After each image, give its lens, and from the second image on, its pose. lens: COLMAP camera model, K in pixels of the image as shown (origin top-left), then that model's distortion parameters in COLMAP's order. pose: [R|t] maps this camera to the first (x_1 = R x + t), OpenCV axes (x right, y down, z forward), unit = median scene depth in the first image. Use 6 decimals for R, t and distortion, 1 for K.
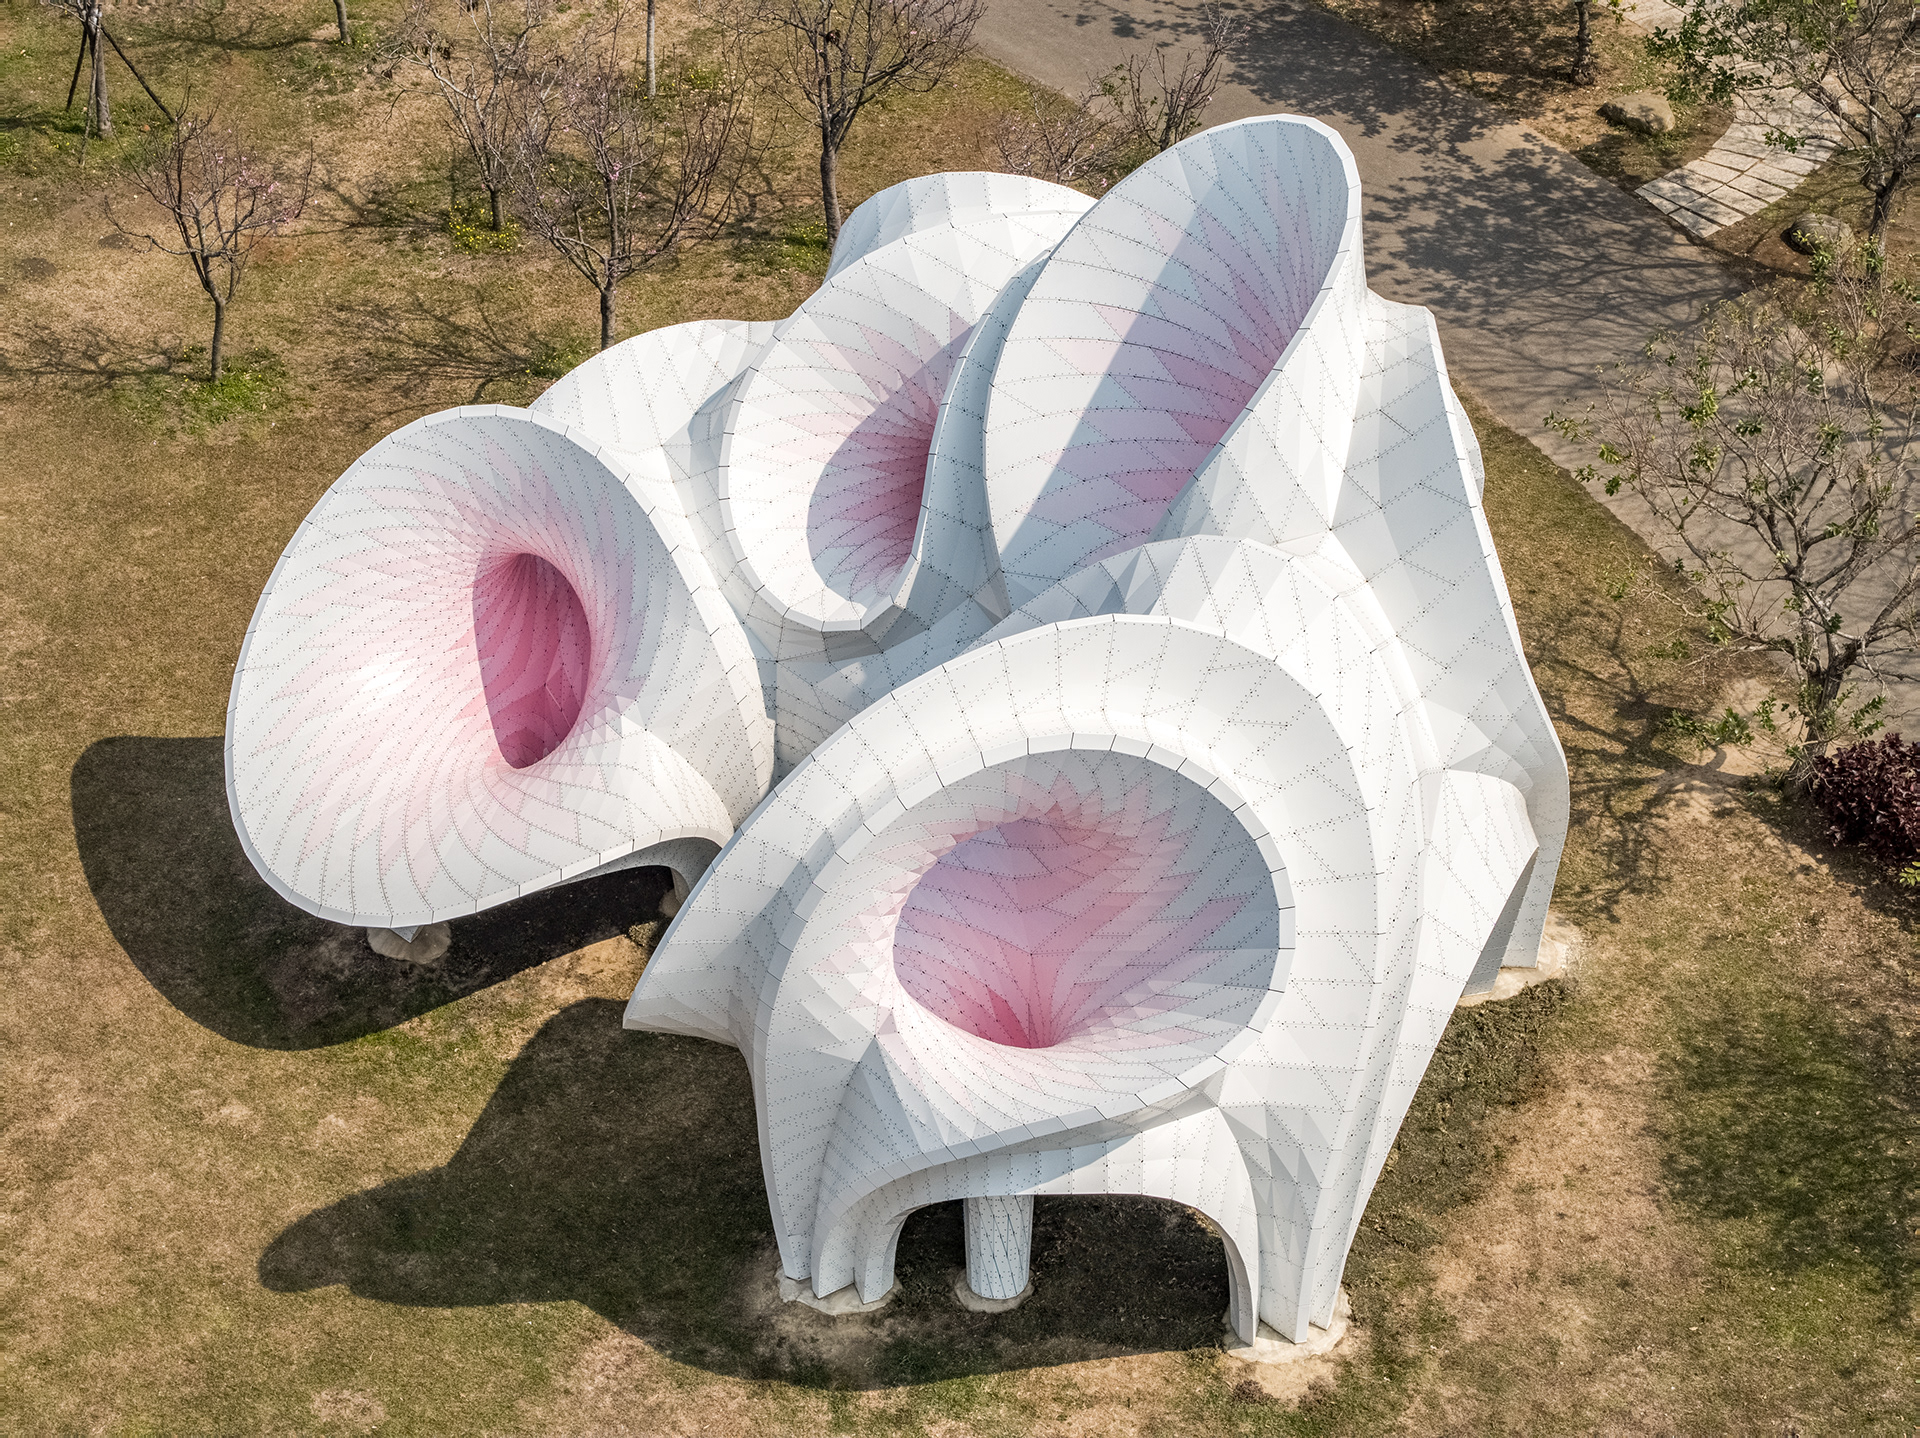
lens RADIAL K [[5095.9, 0, 960.0], [0, 5095.9, 719.0], [0, 0, 1]] dist [0.053902, -0.735310]
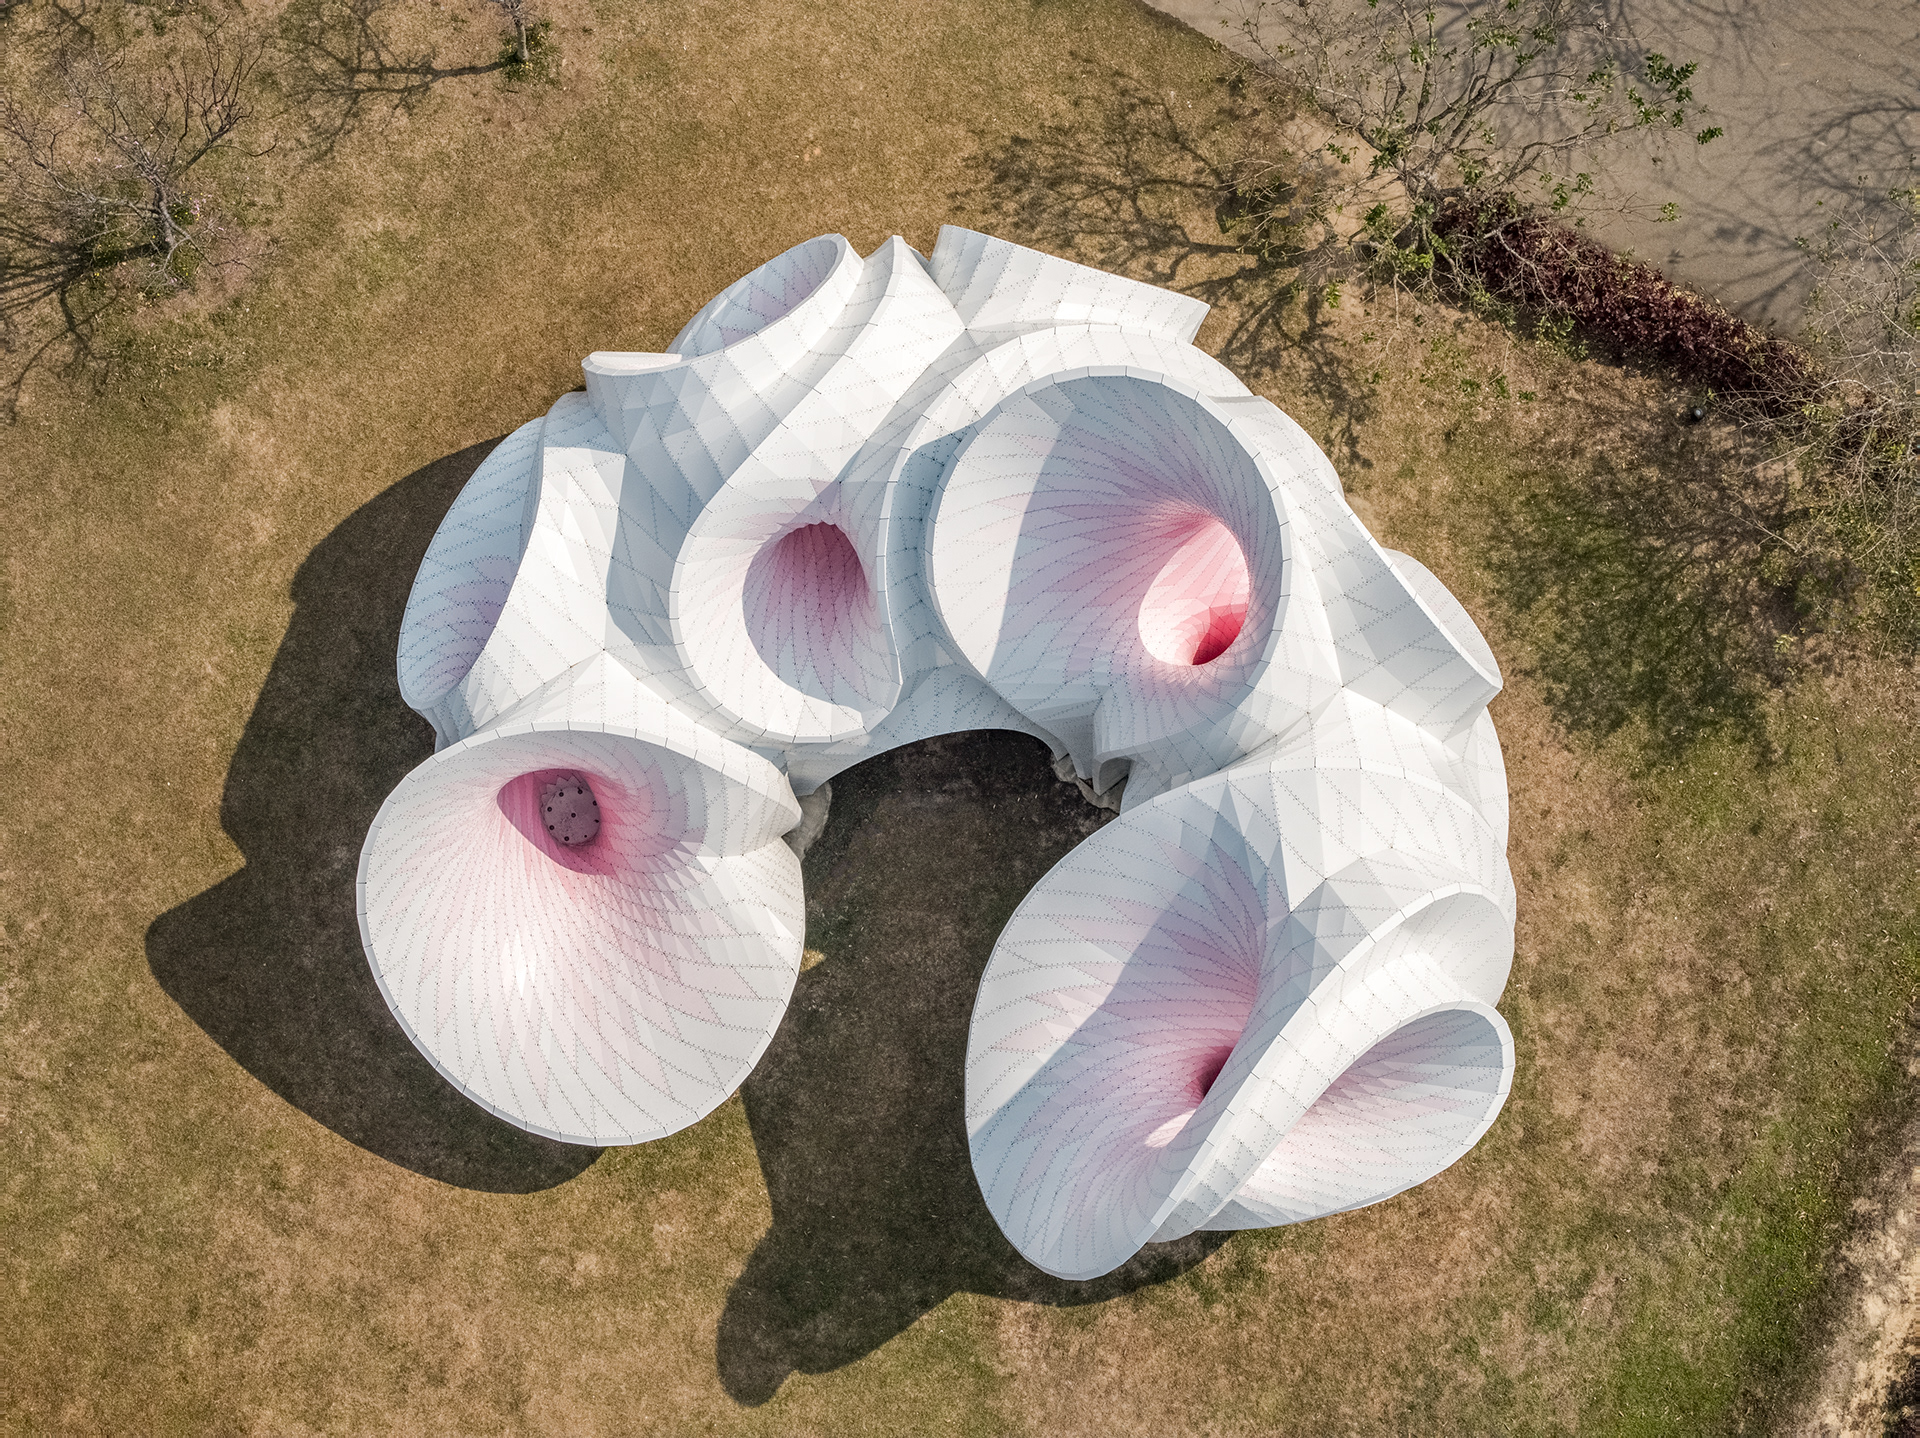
lens RADIAL K [[5095.9, 0, 960.0], [0, 5095.9, 719.0], [0, 0, 1]] dist [0.053902, -0.735310]
pose [[0.821939, -0.551385, 0.142794, -0.168689], [0.303808, 0.636478, 0.708941, -0.851876], [-0.481785, -0.539324, 0.690661, 0.158864]]
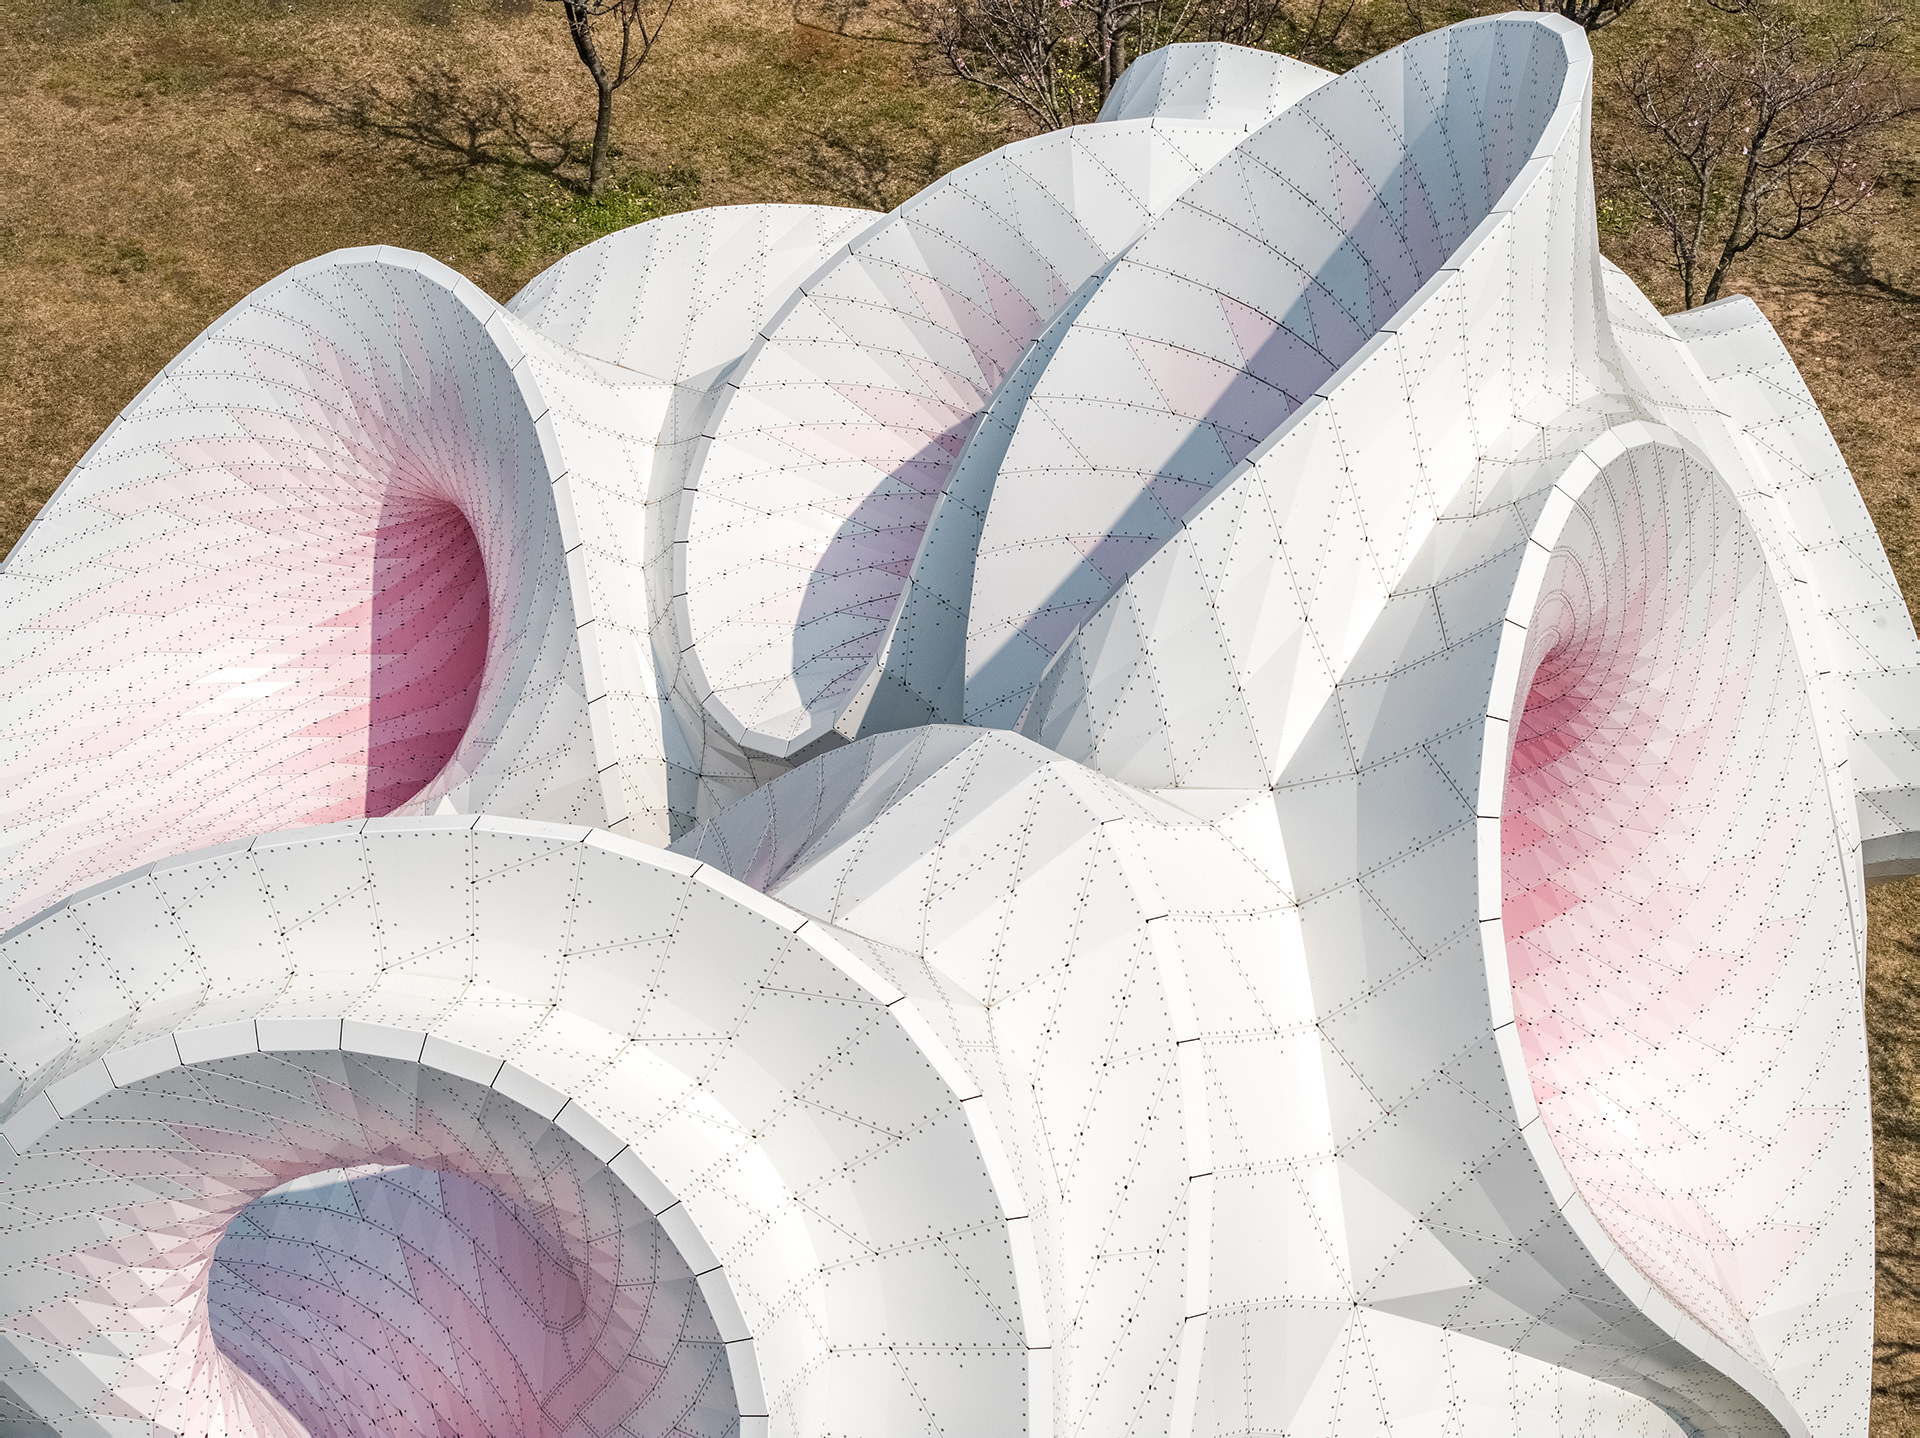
lens RADIAL K [[5095.9, 0, 960.0], [0, 5095.9, 719.0], [0, 0, 1]] dist [0.053902, -0.735310]
pose [[0.898682, 0.255122, -0.356768, 0.201437], [-0.254468, 0.965806, 0.049648, -0.054844], [0.357235, 0.046168, 0.932873, 0.456984]]
